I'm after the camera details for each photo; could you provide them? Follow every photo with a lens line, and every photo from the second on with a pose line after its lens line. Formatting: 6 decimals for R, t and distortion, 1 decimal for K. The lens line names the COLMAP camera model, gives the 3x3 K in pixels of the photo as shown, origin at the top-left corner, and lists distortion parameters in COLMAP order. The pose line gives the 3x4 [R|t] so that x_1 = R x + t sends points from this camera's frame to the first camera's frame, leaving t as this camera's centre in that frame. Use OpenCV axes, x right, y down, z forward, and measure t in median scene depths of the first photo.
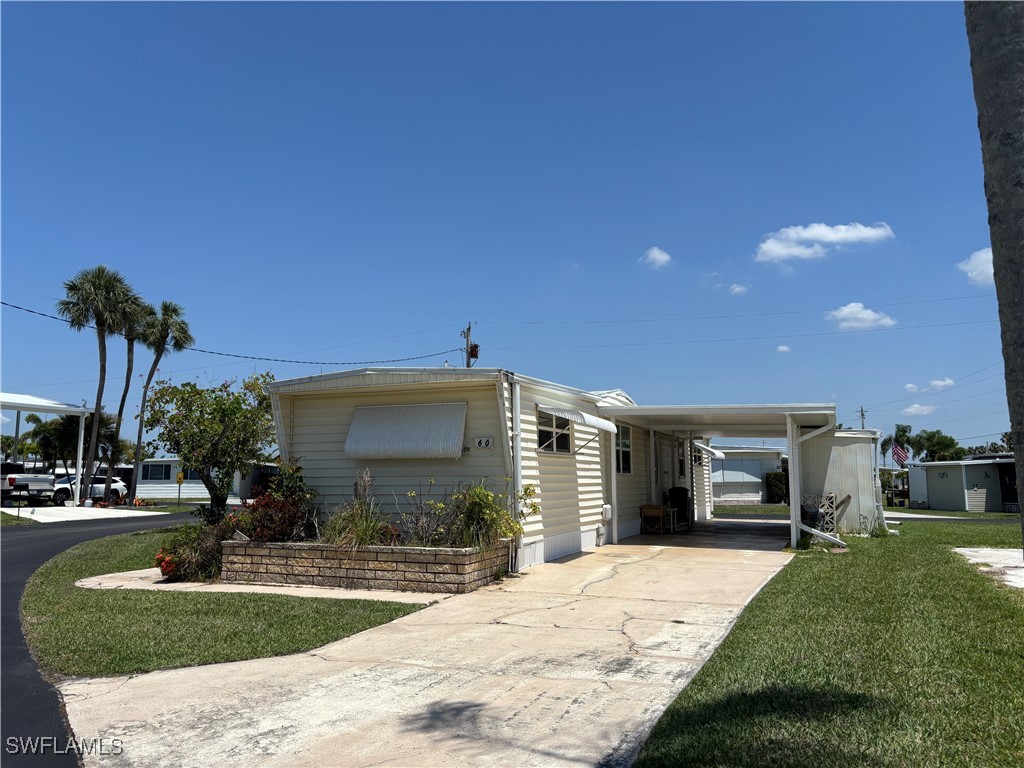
lens RADIAL K [[786.0, 0, 514.2], [0, 786.0, 382.0], [0, 0, 1]] dist [0.014178, 0.001324]
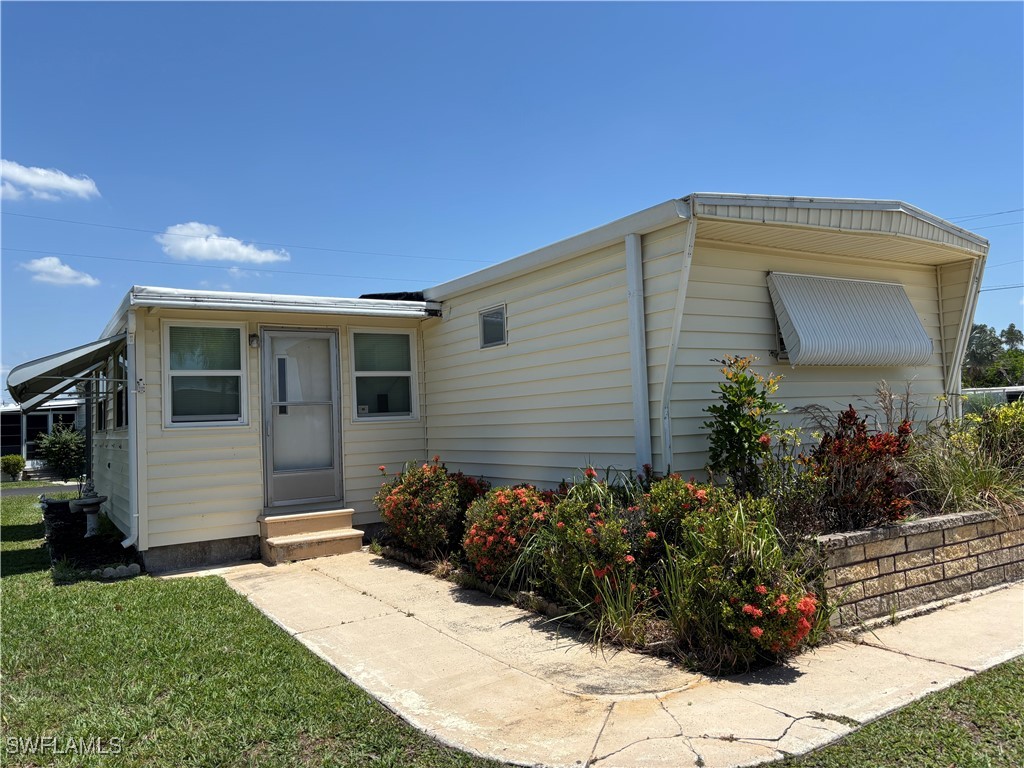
lens RADIAL K [[786.0, 0, 511.4], [0, 786.0, 384.0], [0, 0, 1]] dist [0.014178, 0.001324]
pose [[0.577247, 0.017168, 0.816389, -0.827013], [-0.056136, 0.998248, 0.018699, 0.120739], [-0.814638, -0.056622, 0.577199, 0.906472]]
